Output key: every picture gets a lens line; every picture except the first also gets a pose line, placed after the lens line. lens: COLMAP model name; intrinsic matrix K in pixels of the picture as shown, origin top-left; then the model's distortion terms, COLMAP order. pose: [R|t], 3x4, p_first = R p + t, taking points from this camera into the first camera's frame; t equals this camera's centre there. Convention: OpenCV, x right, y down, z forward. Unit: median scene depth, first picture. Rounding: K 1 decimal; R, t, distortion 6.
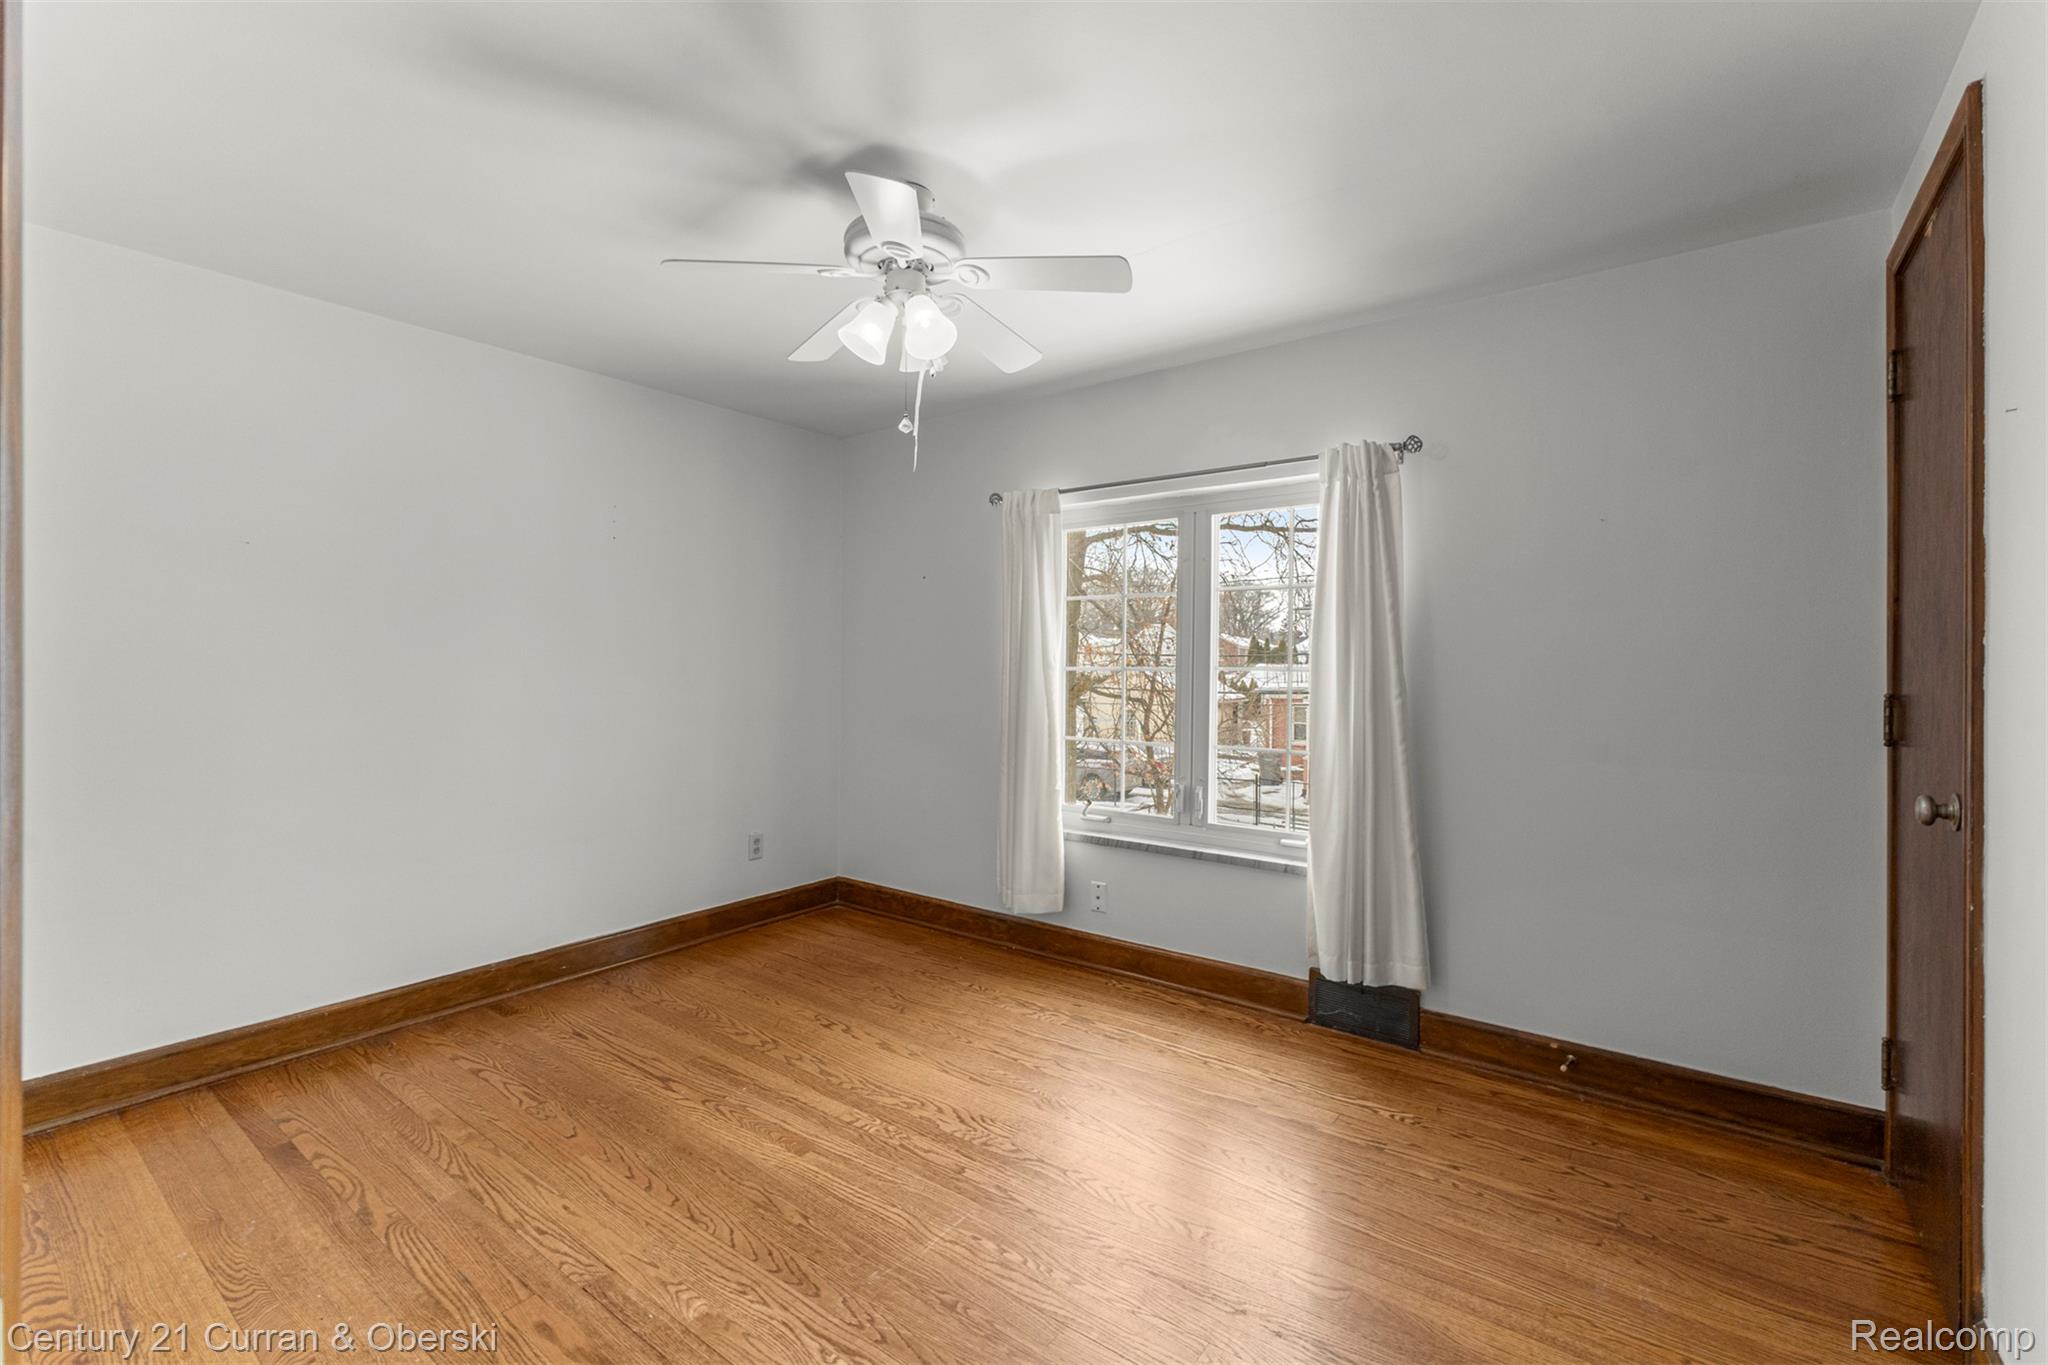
lens RADIAL K [[878.4, 0, 1023.5], [0, 878.4, 667.0], [0, 0, 1]] dist [0.006586, -0.000434]
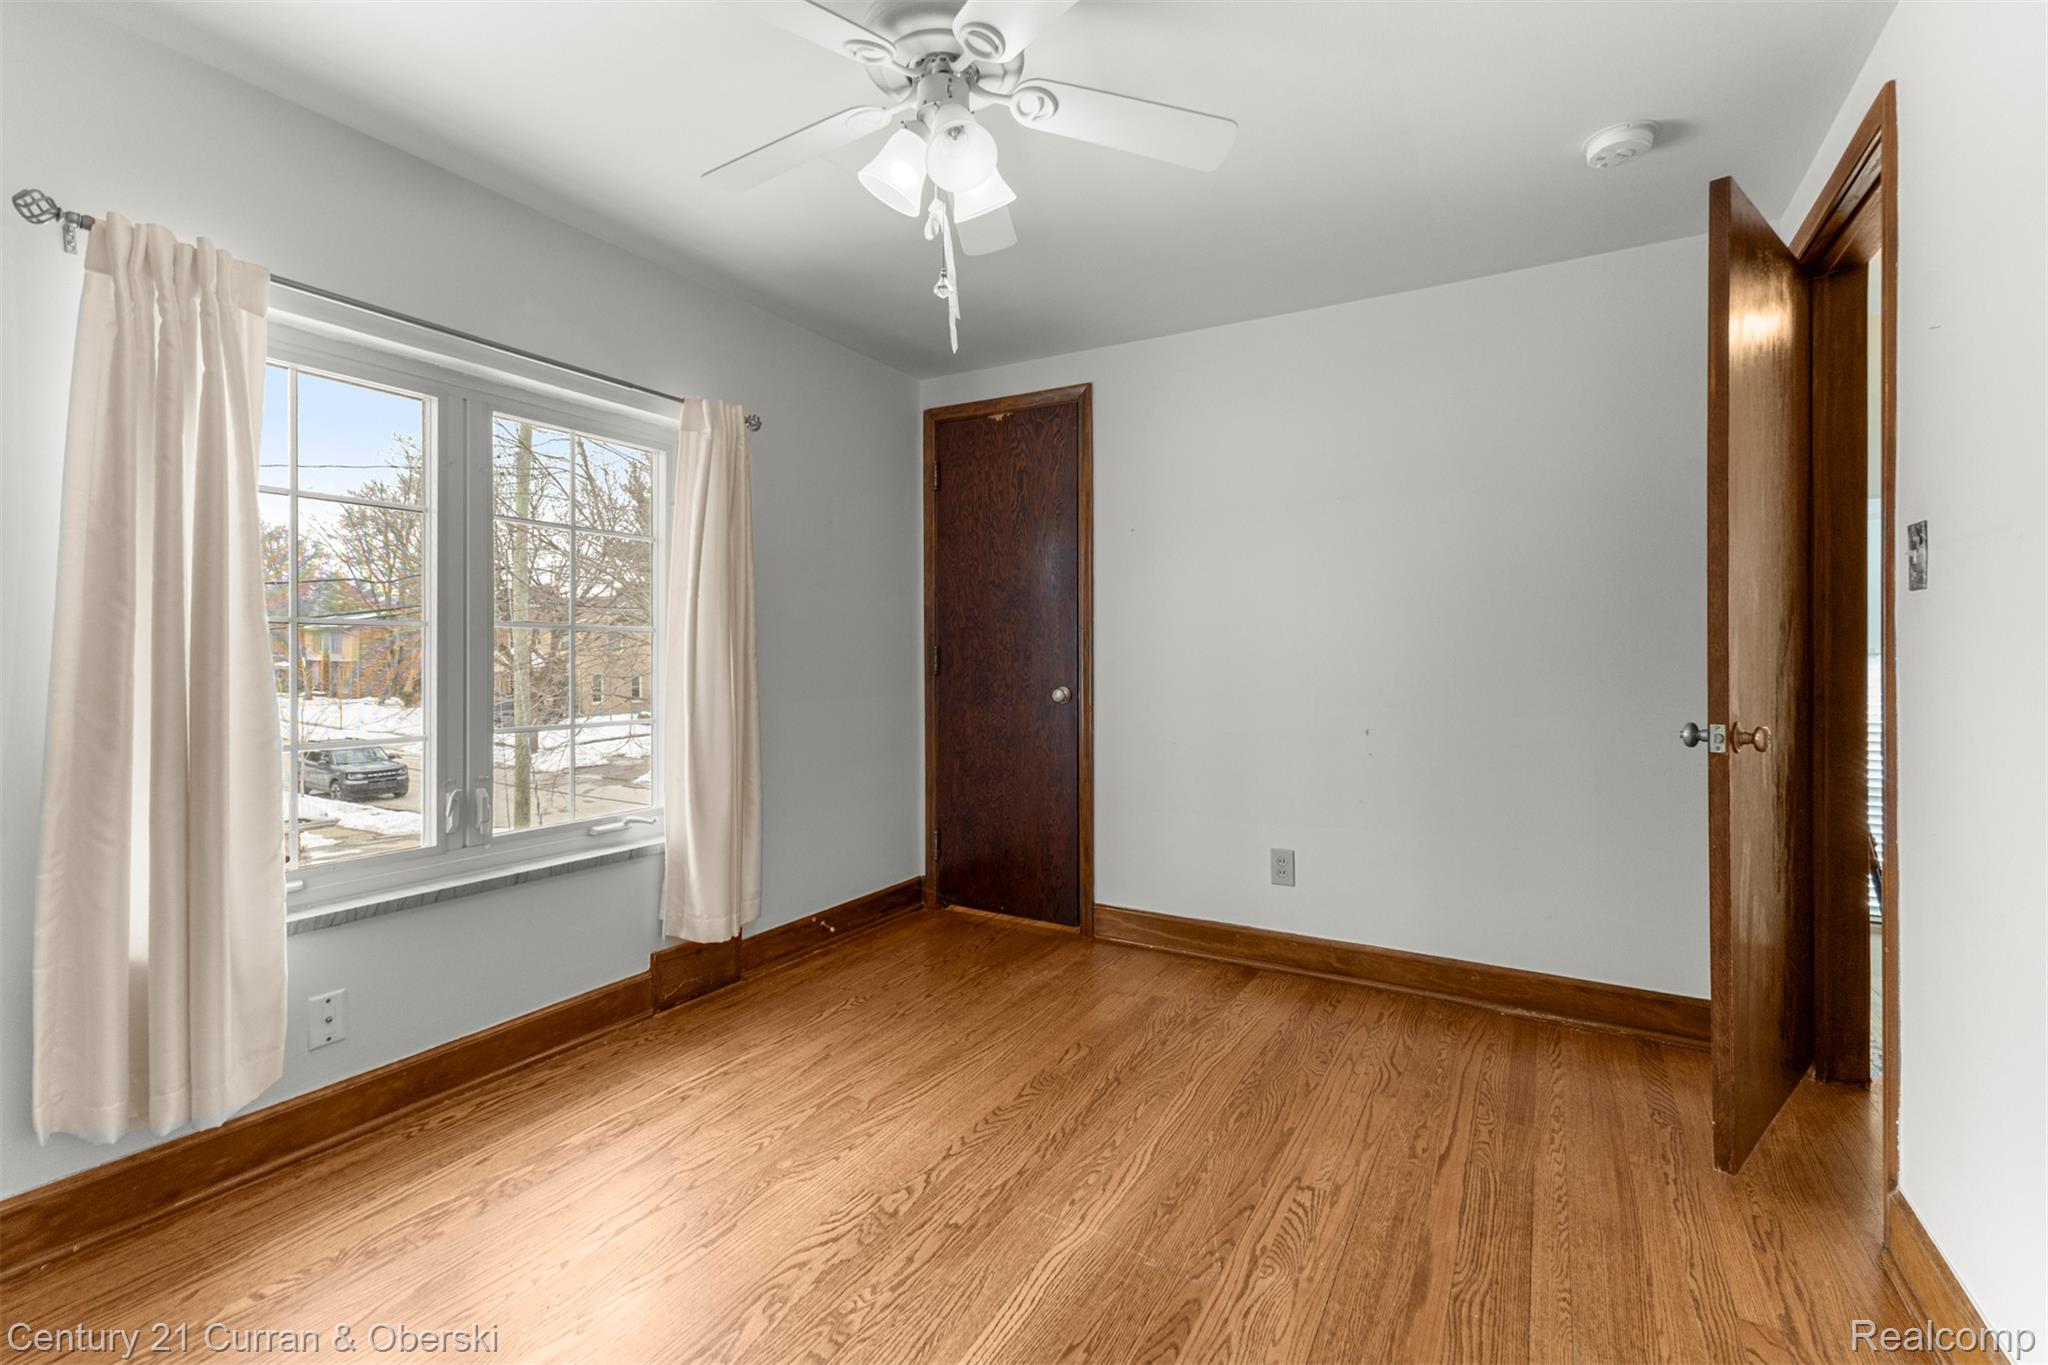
lens RADIAL K [[885.3, 0, 1027.5], [0, 885.3, 655.3], [0, 0, 1]] dist [0.009596, -0.000723]
pose [[-0.124048, -0.006368, 0.992256, -0.735100], [-0.007420, 0.999957, 0.005490, 0.026380], [-0.992248, -0.006682, -0.124090, 0.846183]]
